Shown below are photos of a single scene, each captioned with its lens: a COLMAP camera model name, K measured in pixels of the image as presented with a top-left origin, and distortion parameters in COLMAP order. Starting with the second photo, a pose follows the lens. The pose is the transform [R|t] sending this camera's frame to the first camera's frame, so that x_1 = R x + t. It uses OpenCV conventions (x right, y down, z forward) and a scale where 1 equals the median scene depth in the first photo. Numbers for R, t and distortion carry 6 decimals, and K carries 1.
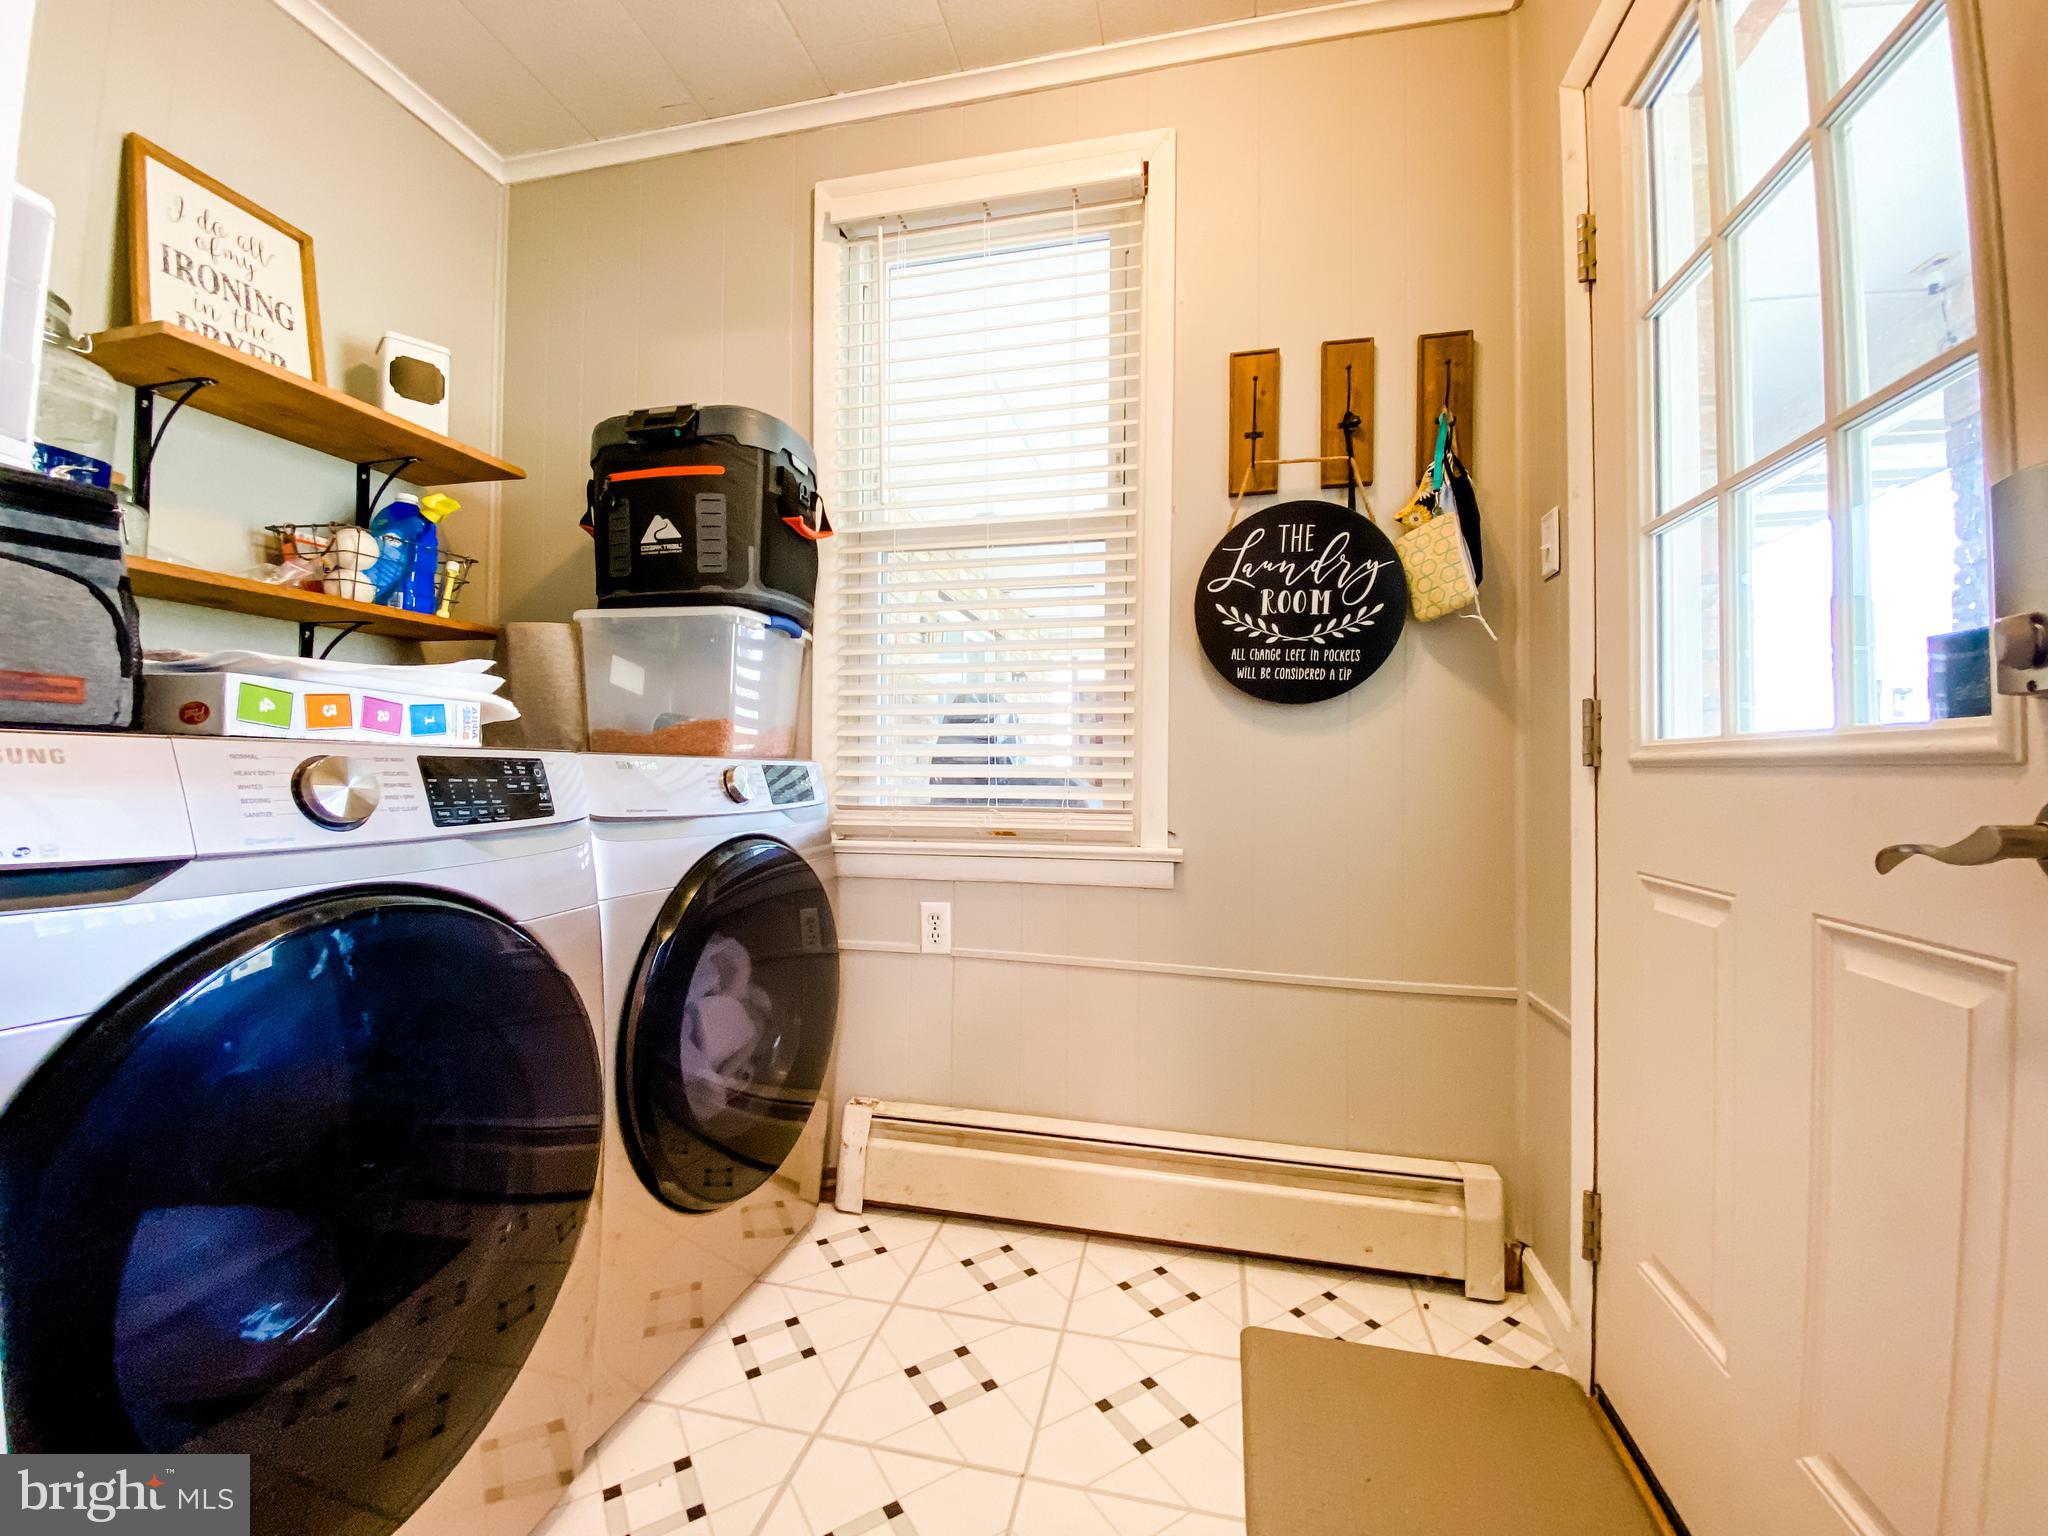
lens RADIAL K [[836.2, 0, 1024.7], [0, 836.2, 757.4], [0, 0, 1]] dist [-0.003209, -0.000345]
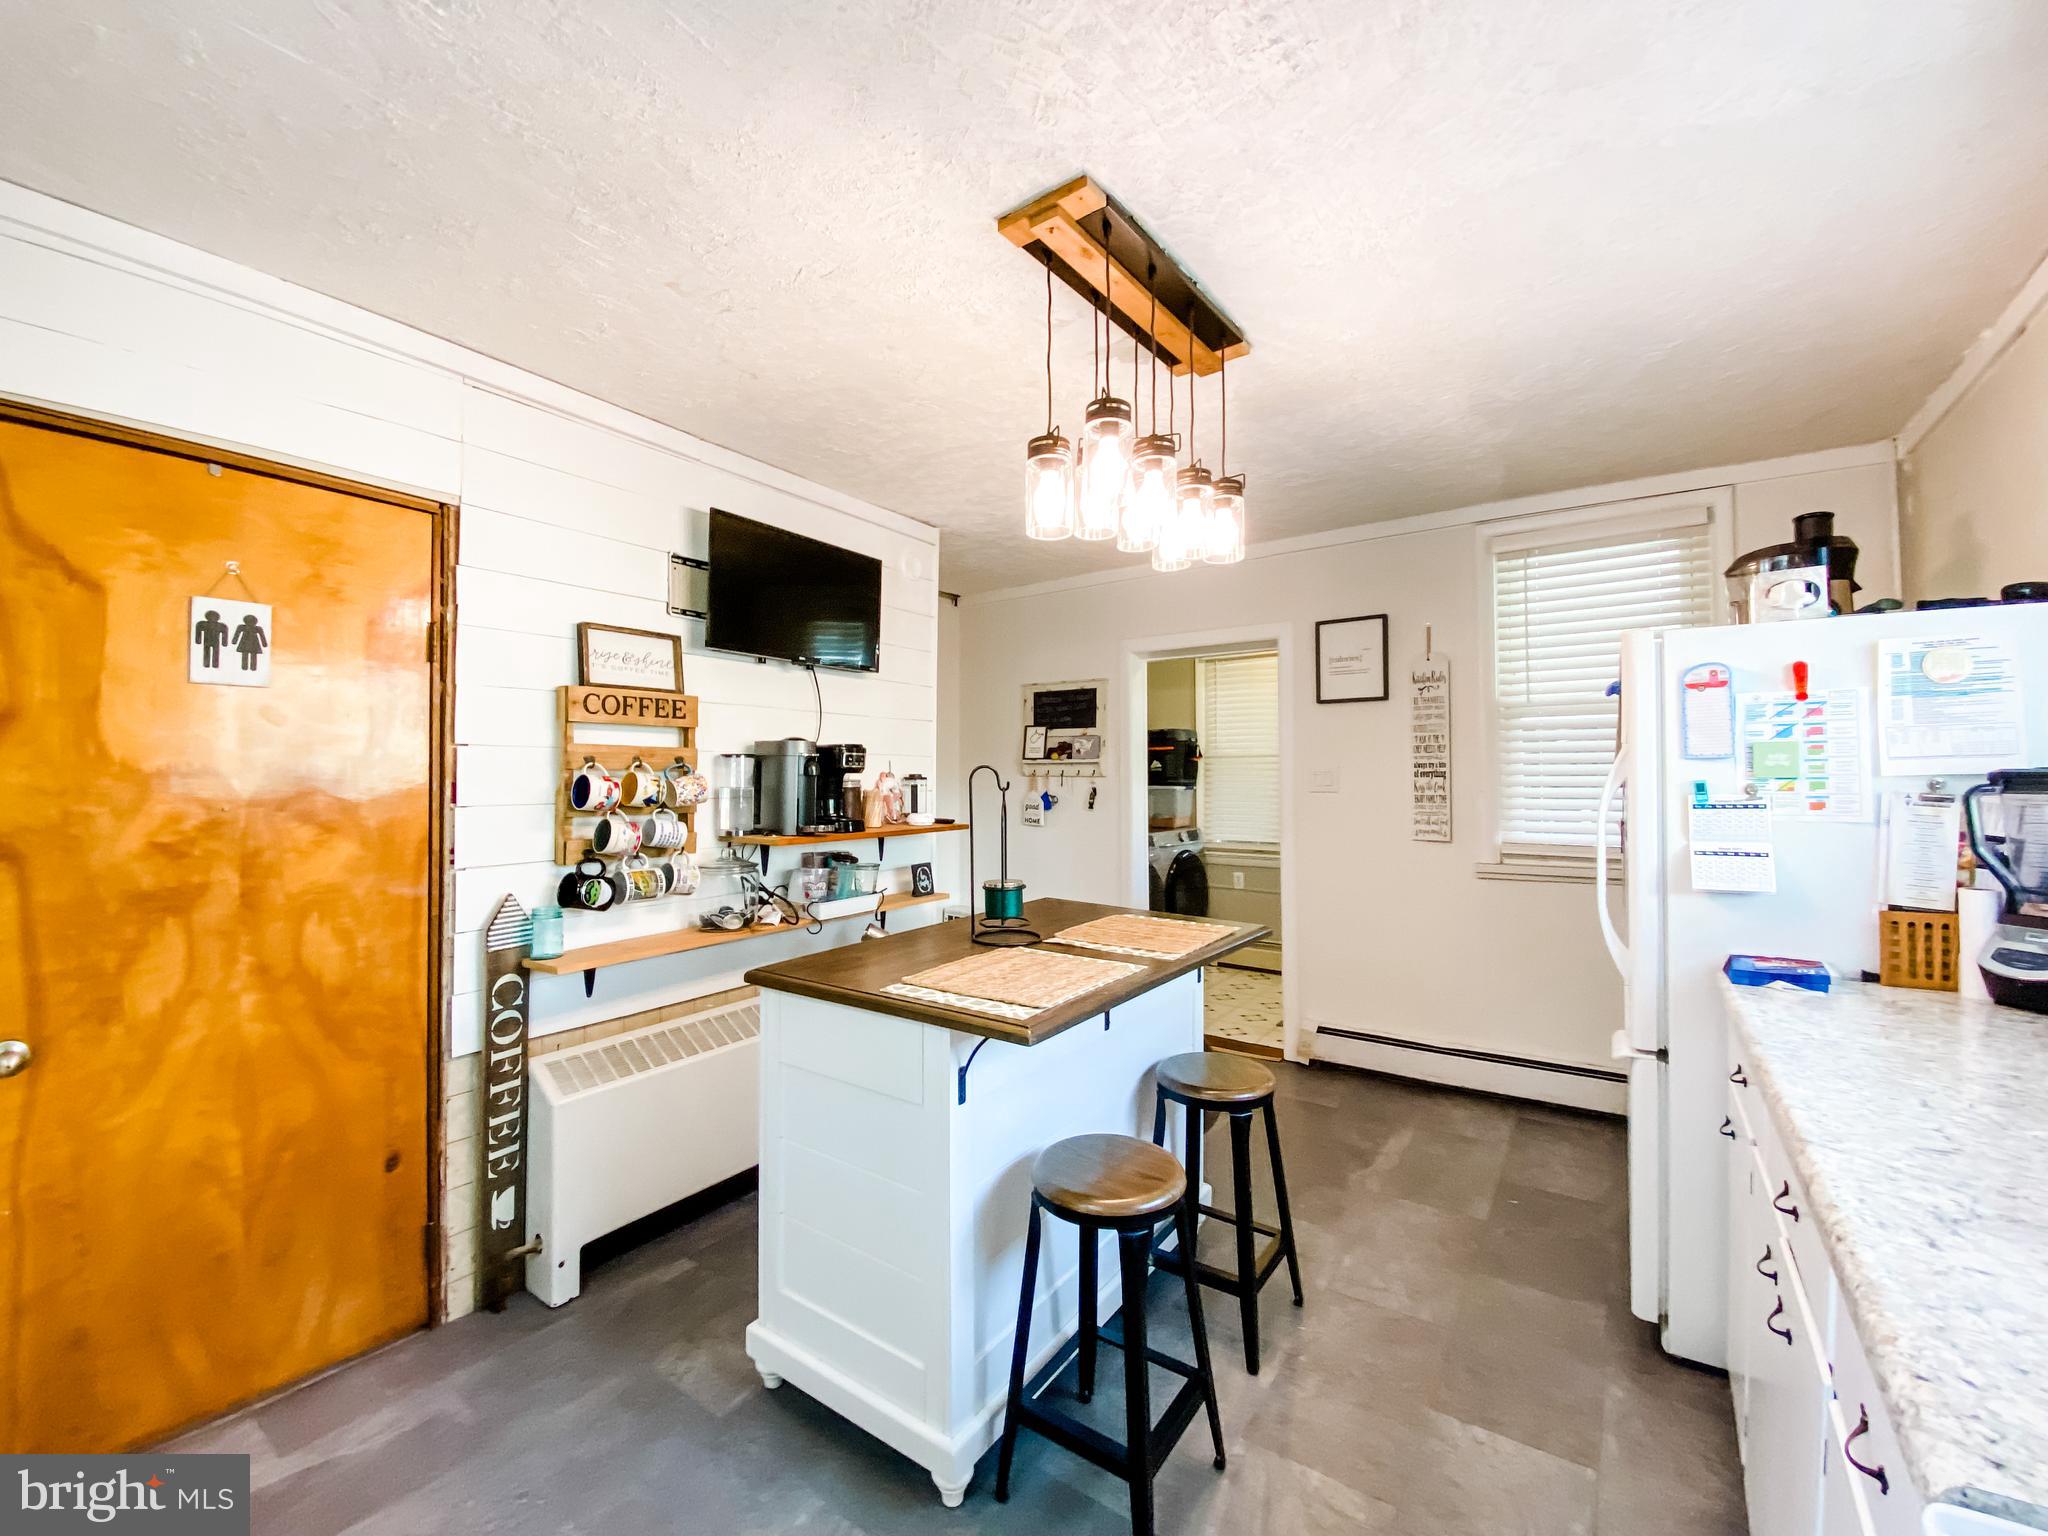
lens RADIAL K [[836.2, 0, 1028.3], [0, 836.2, 762.0], [0, 0, 1]] dist [-0.003209, -0.000345]
pose [[0.920964, -0.017072, -0.389275, 0.427655], [0.021361, 0.999749, 0.006690, -0.301271], [0.389063, -0.014476, 0.921097, -2.372368]]
